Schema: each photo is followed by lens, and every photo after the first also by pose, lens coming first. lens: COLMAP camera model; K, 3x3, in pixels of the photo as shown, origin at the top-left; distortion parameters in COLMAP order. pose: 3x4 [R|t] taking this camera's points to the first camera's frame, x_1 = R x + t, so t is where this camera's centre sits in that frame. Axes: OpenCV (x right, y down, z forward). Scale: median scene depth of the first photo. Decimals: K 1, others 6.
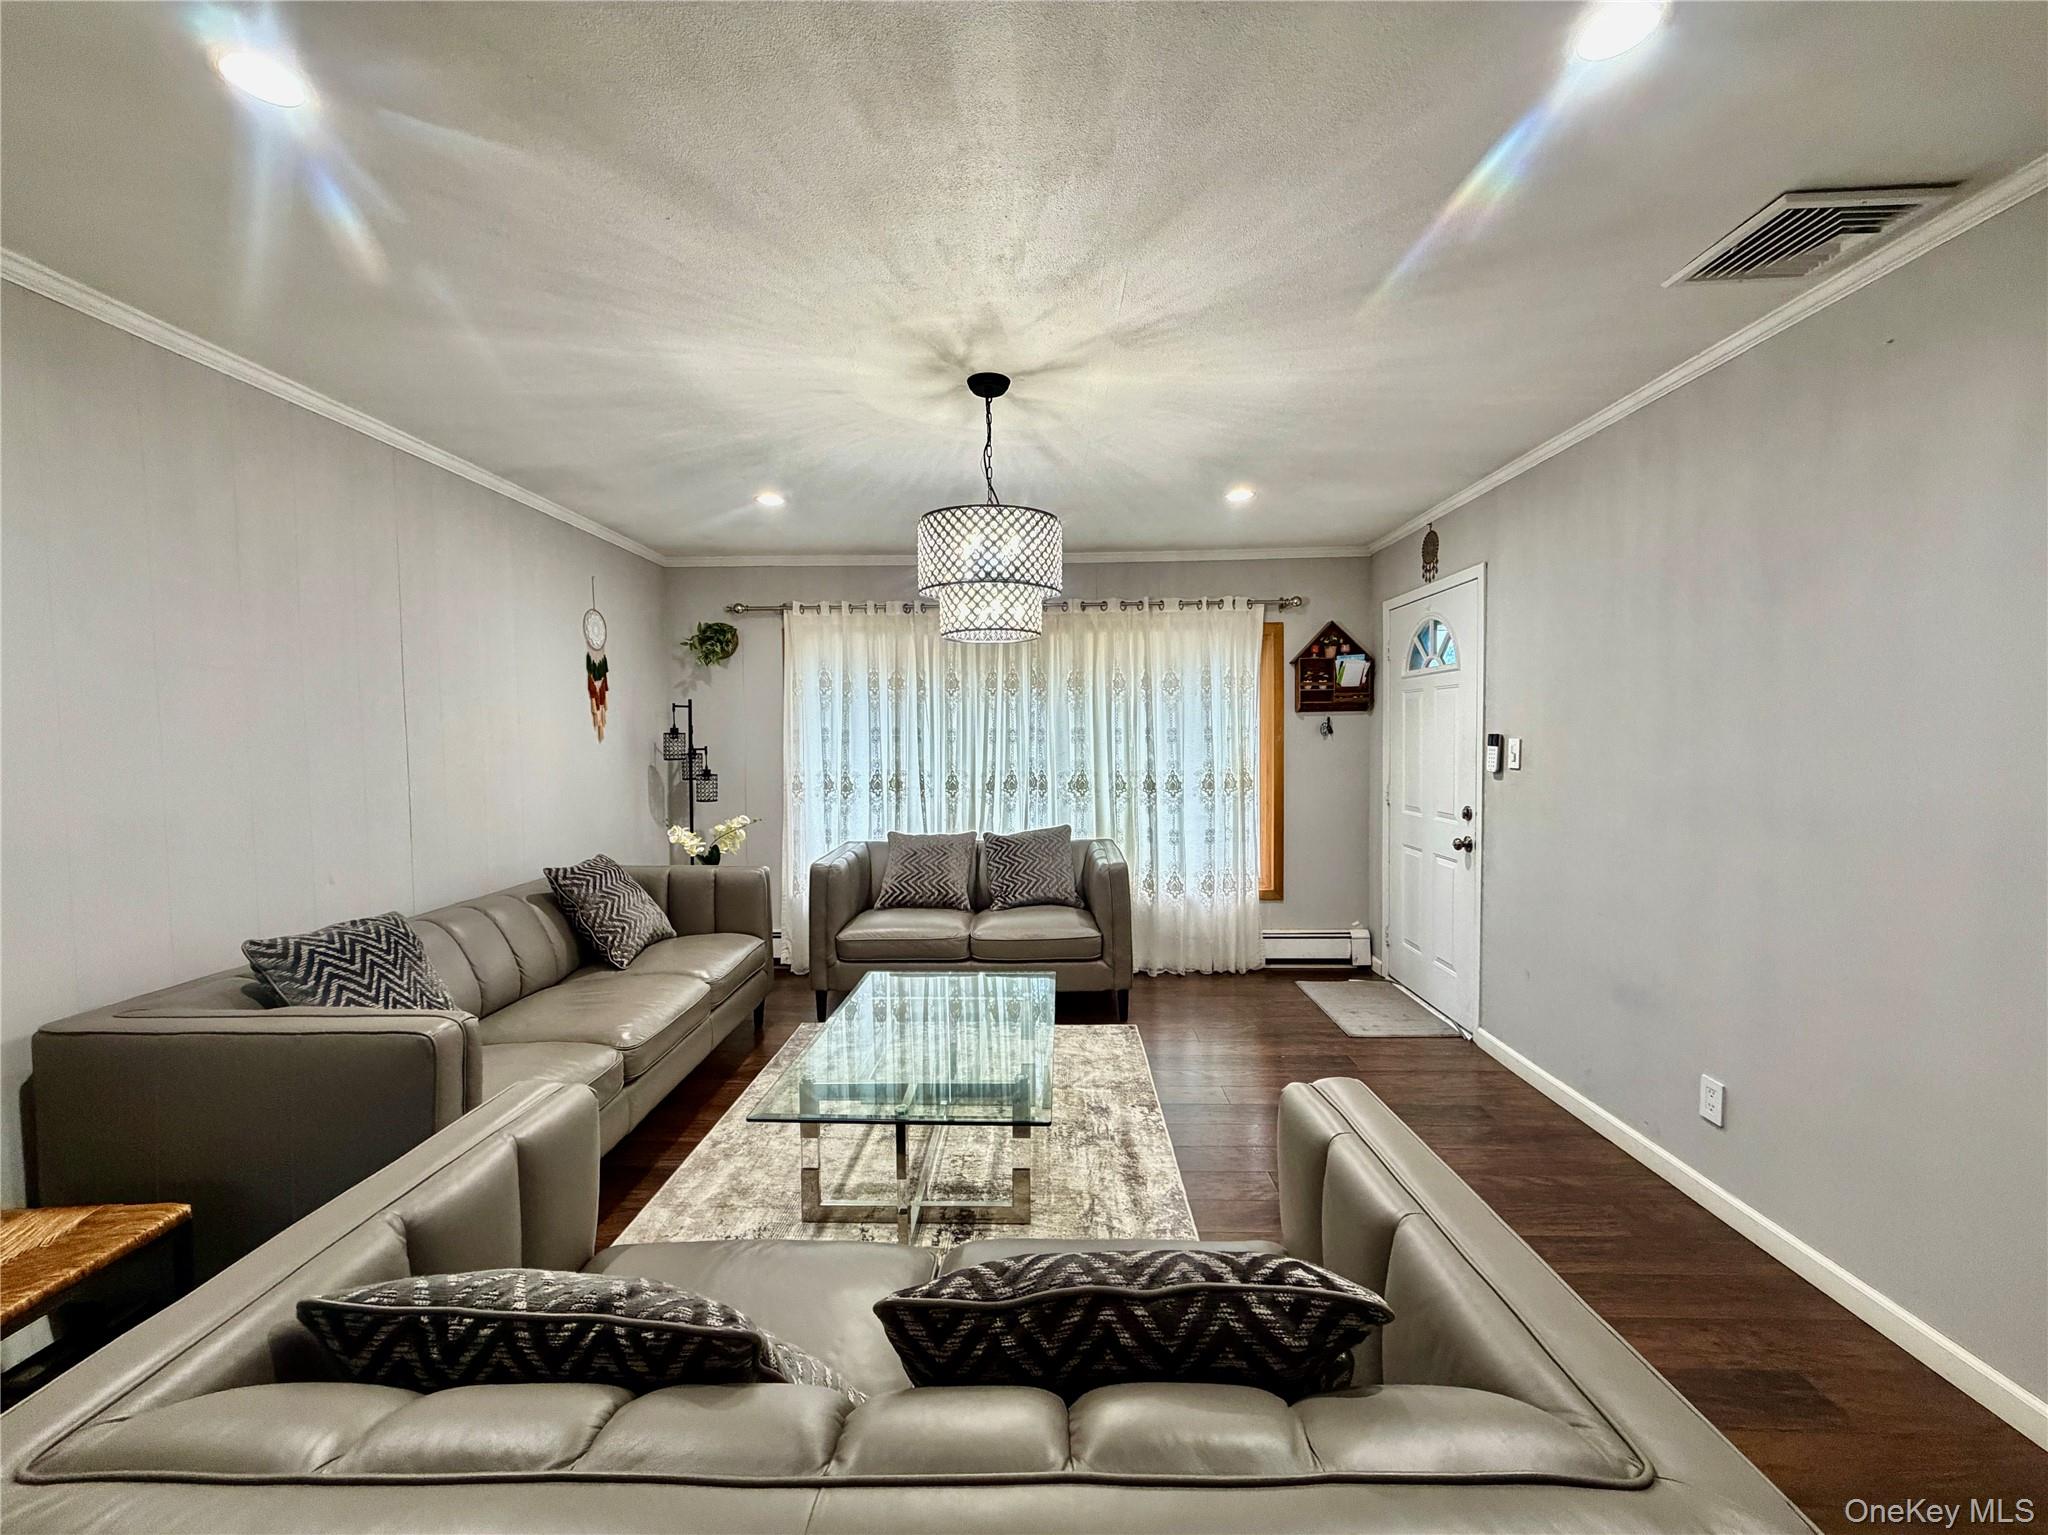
lens RADIAL K [[878.2, 0, 1015.3], [0, 878.2, 772.8], [0, 0, 1]] dist [0.001541, 0.000338]
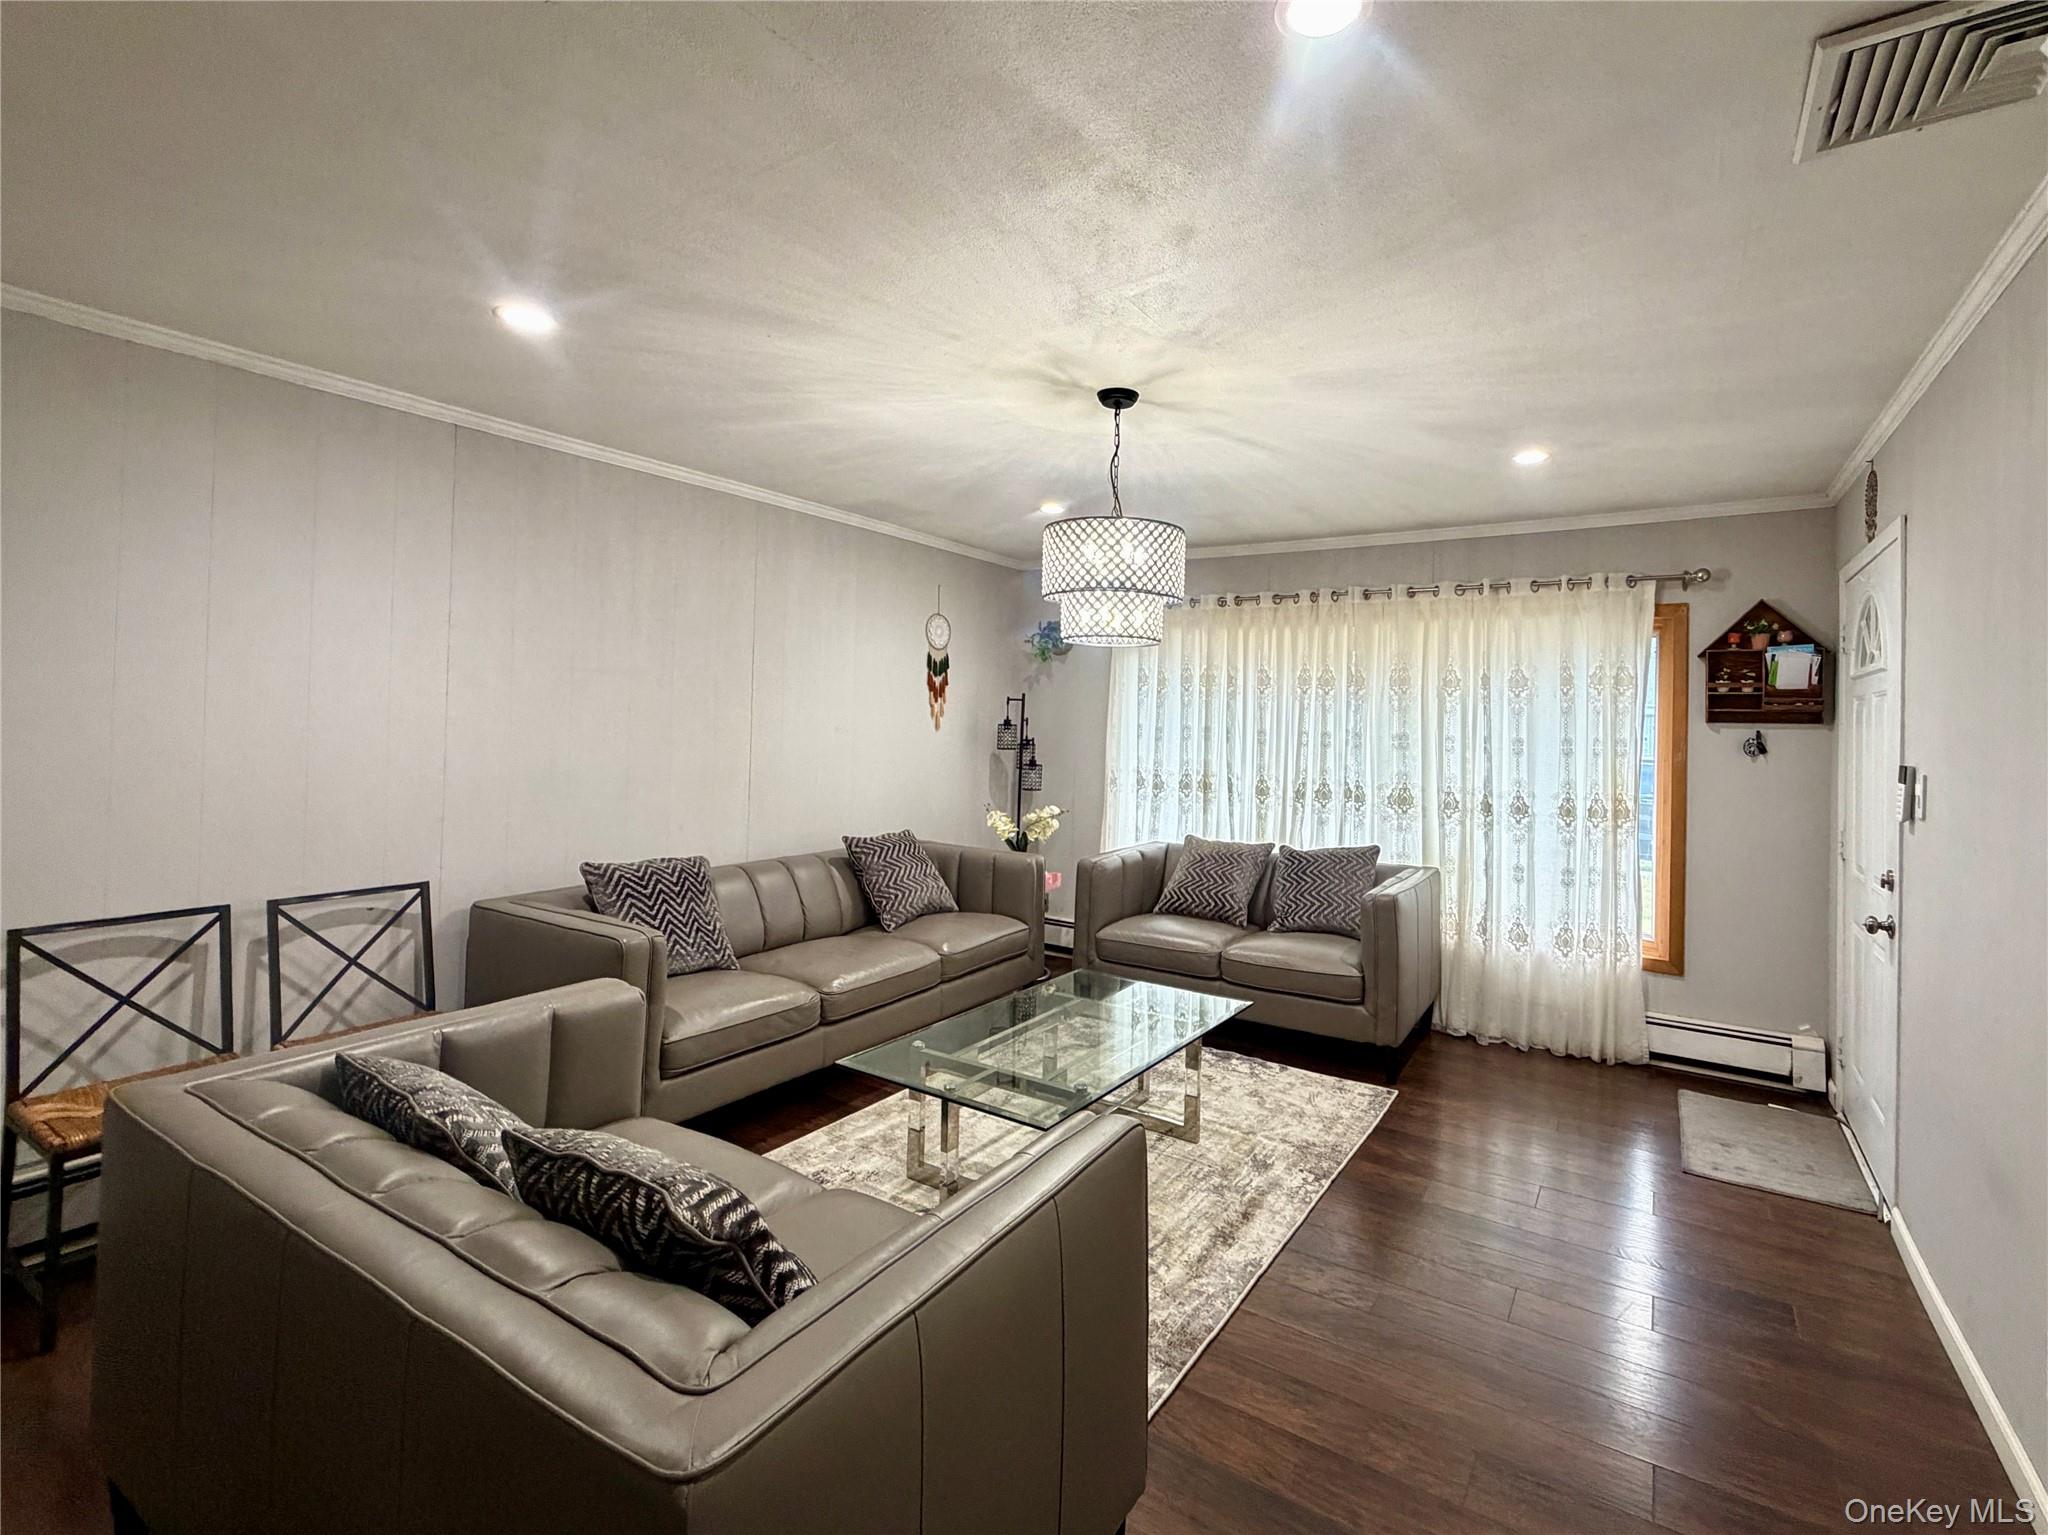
lens RADIAL K [[961.3, 0, 1025.2], [0, 961.3, 706.6], [0, 0, 1]] dist [0.001462, 0.000359]
pose [[0.851265, 0.021409, -0.524299, 0.259595], [-0.054142, 0.997418, -0.047178, -0.013296], [0.521936, 0.068548, 0.850226, 0.008745]]
